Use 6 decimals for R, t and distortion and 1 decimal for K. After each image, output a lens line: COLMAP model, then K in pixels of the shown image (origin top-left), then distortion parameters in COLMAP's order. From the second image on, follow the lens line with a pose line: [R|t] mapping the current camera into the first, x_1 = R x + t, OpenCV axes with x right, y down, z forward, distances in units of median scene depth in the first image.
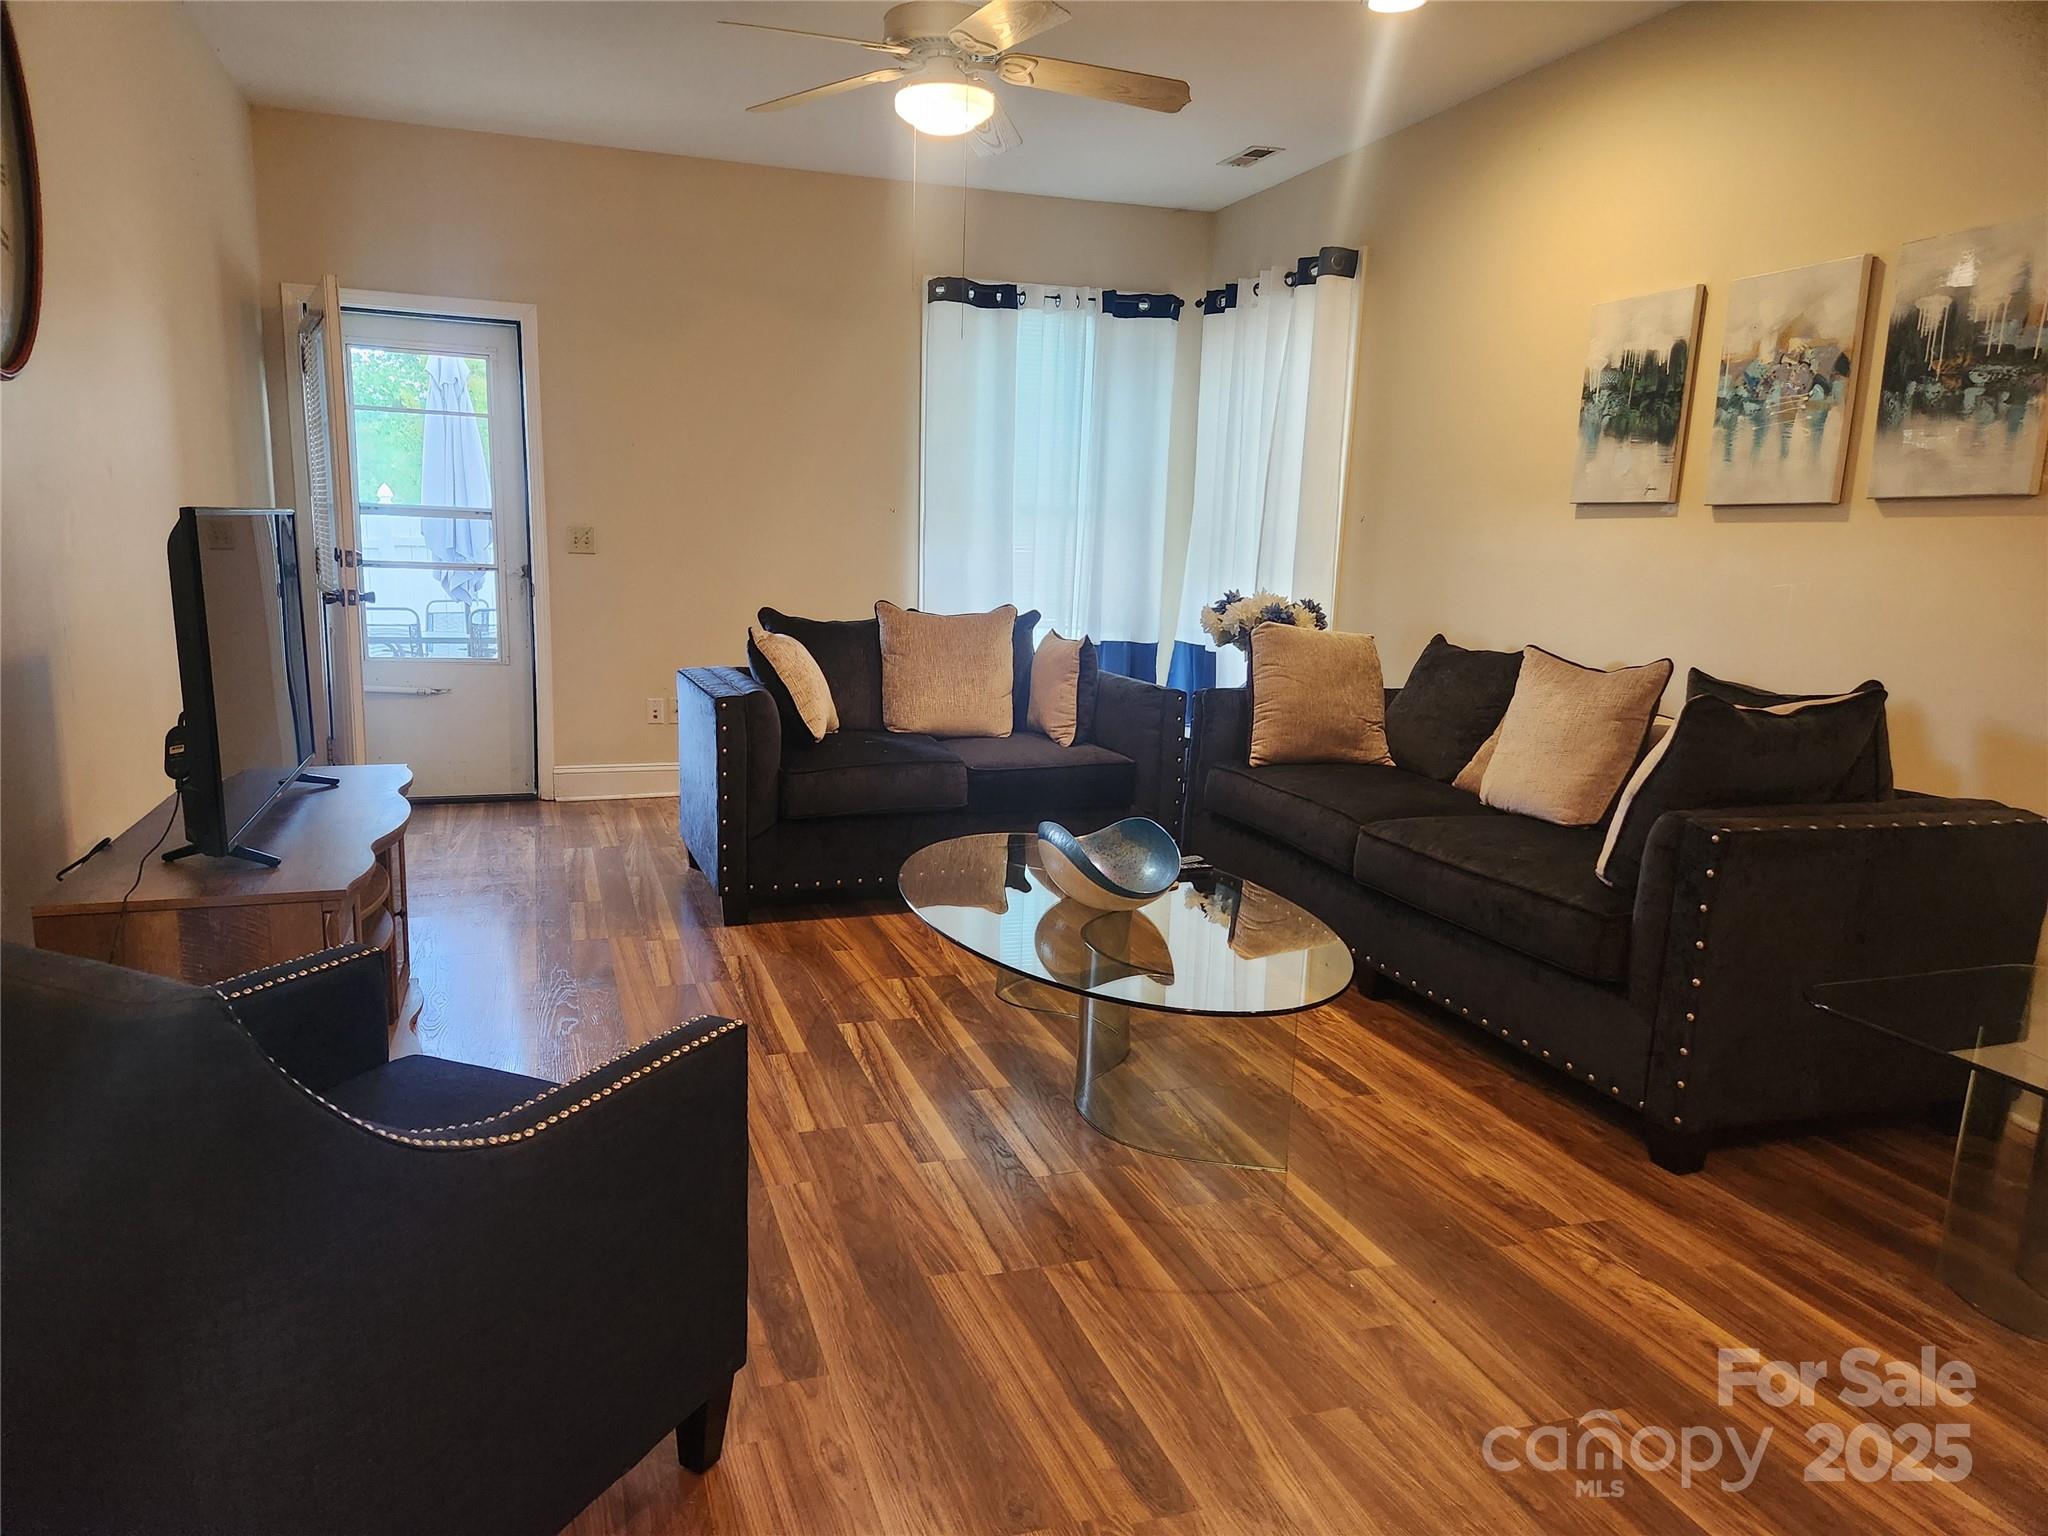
lens RADIAL K [[1372.5, 0, 997.1], [0, 1372.5, 778.1], [0, 0, 1]] dist [0.079467, -0.070609]
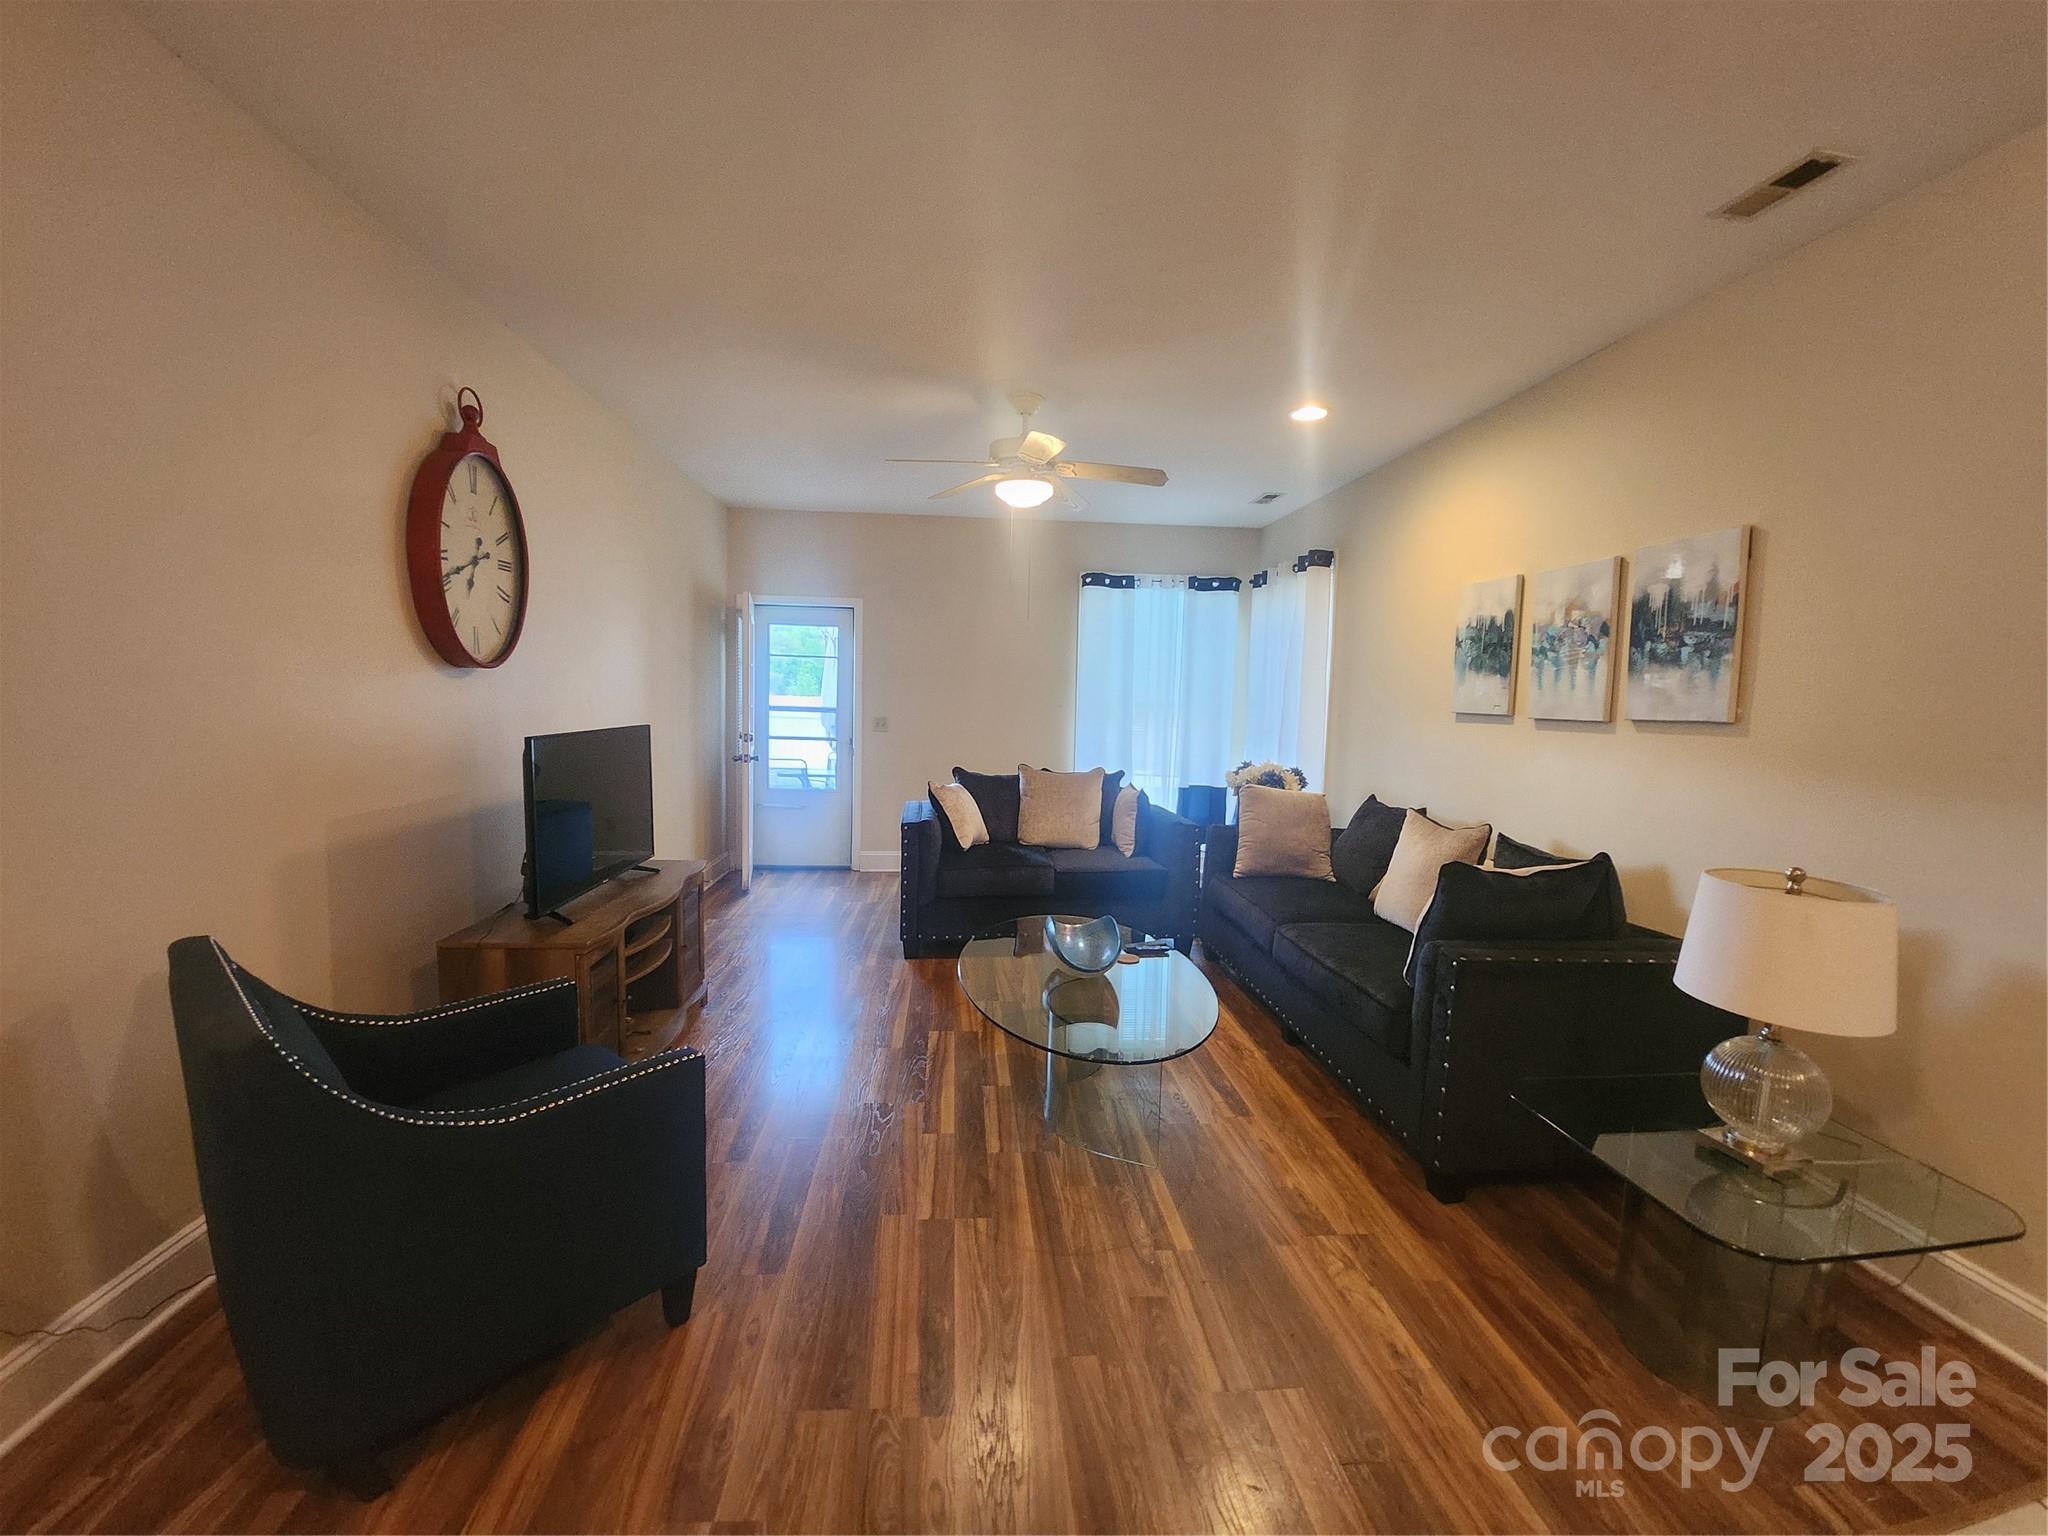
lens RADIAL K [[823.9, 0, 1021.0], [0, 823.9, 751.8], [0, 0, 1]] dist [-0.016560, -0.000104]
pose [[0.971043, 0.014727, -0.238452, 0.206333], [-0.042010, 0.993072, -0.109743, -0.045496], [0.235184, 0.116582, 0.964934, 0.044426]]
